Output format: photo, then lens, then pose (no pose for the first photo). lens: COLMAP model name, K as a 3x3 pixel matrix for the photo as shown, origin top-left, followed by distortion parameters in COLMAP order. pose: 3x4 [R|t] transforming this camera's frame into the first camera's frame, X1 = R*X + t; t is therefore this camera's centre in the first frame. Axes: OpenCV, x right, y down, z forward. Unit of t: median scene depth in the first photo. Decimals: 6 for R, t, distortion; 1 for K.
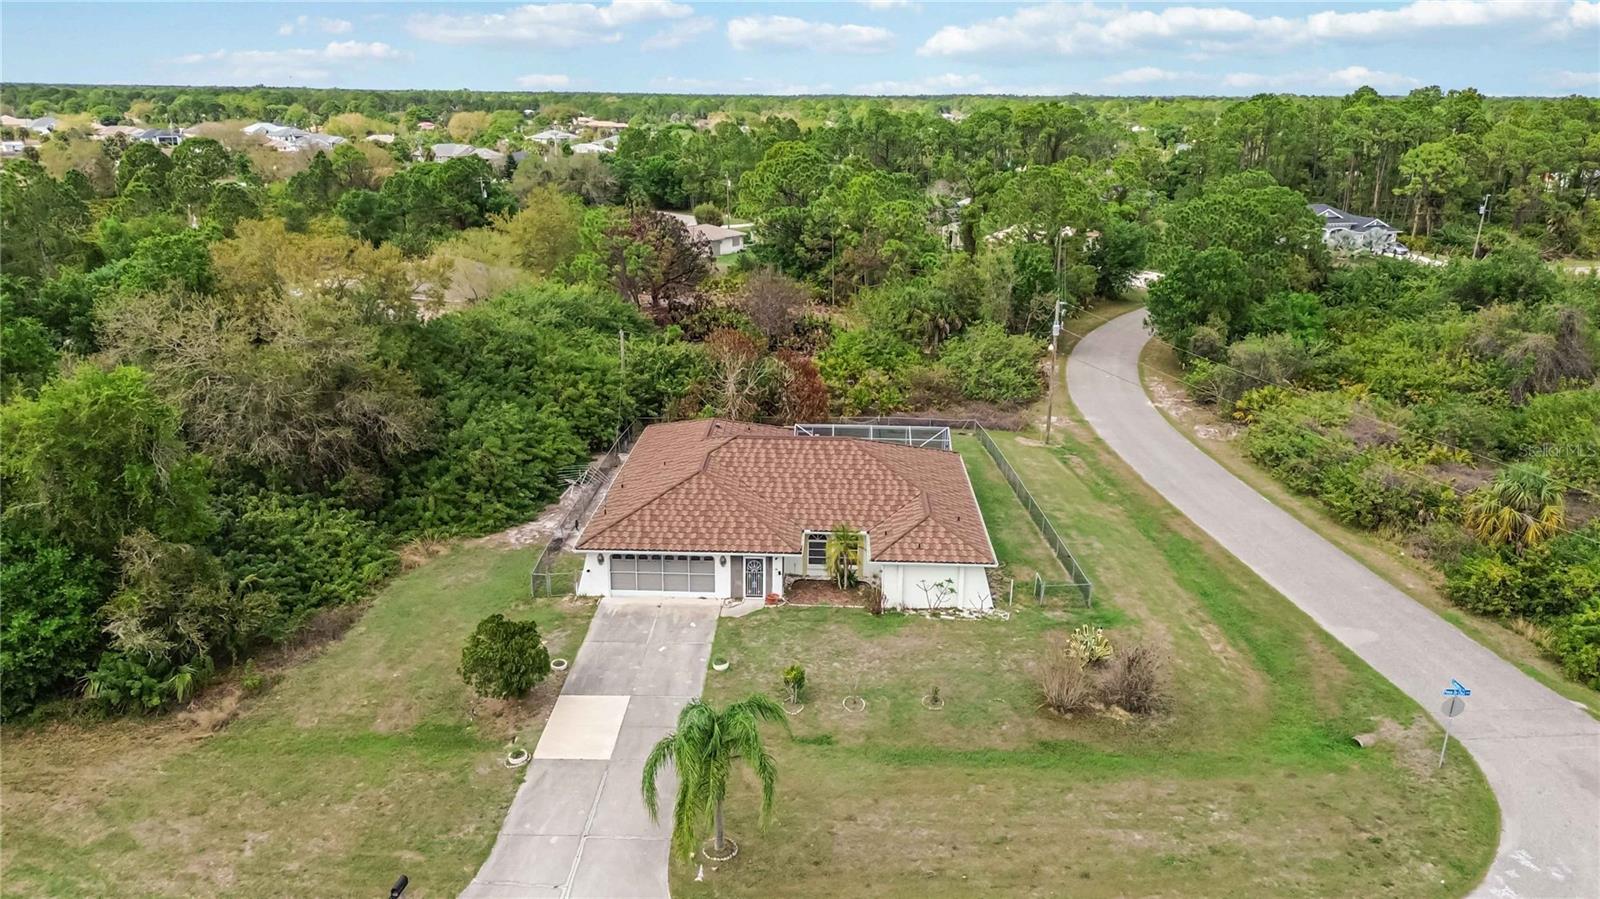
lens RADIAL K [[1125.4, 0, 800.0], [0, 1125.4, 449.5], [0, 0, 1]] dist [0.084010, -0.088322]
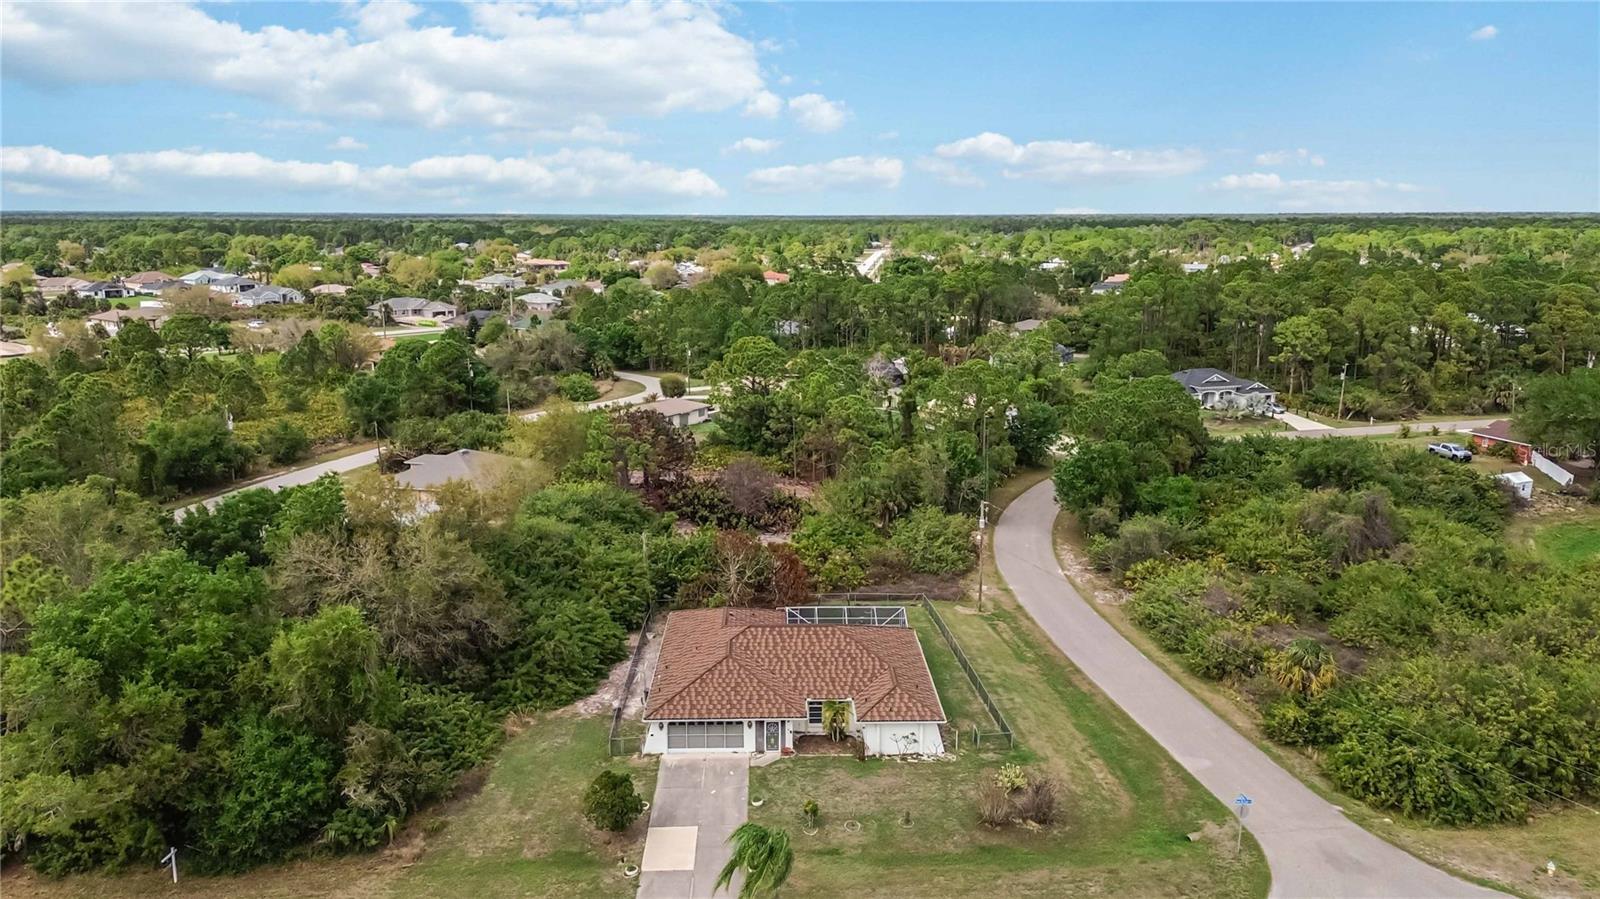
lens RADIAL K [[1157.6, 0, 800.0], [0, 1157.6, 449.5], [0, 0, 1]] dist [0.085569, -0.112236]
pose [[0.998114, -0.020747, 0.057784, -0.077997], [0.026543, 0.994491, -0.101404, -0.085703], [-0.055361, 0.102746, 0.993166, -0.434447]]
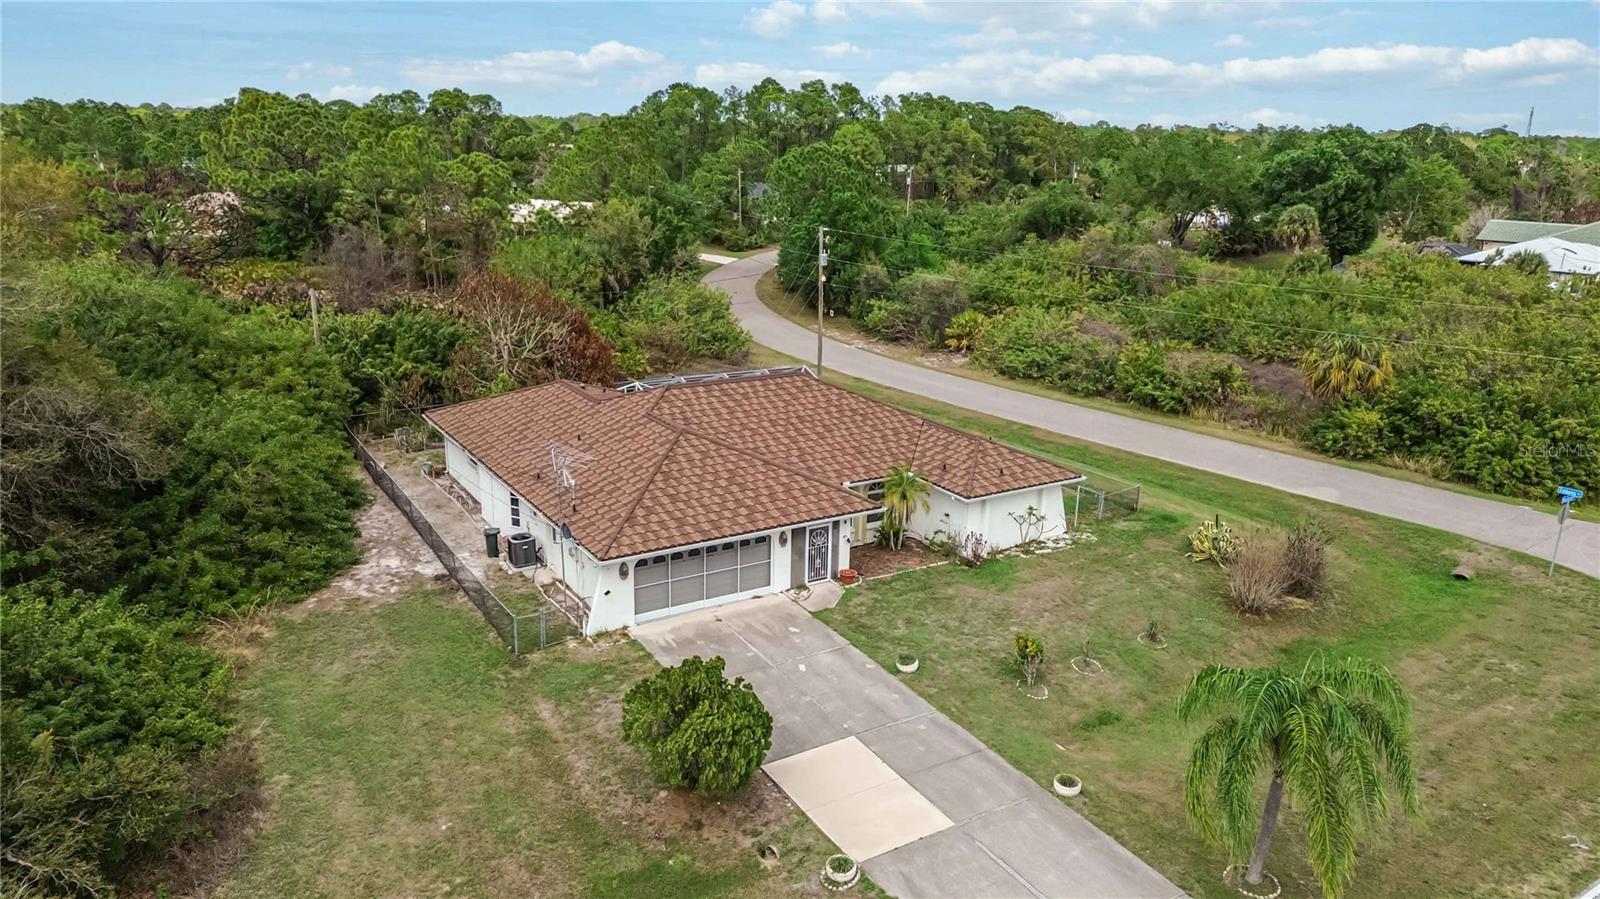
lens RADIAL K [[1125.4, 0, 800.0], [0, 1125.4, 449.5], [0, 0, 1]] dist [0.084010, -0.088322]
pose [[0.831593, -0.144886, 0.536155, -0.411422], [0.154823, 0.987580, 0.026740, 0.024073], [-0.533370, 0.060773, 0.843696, 0.364143]]
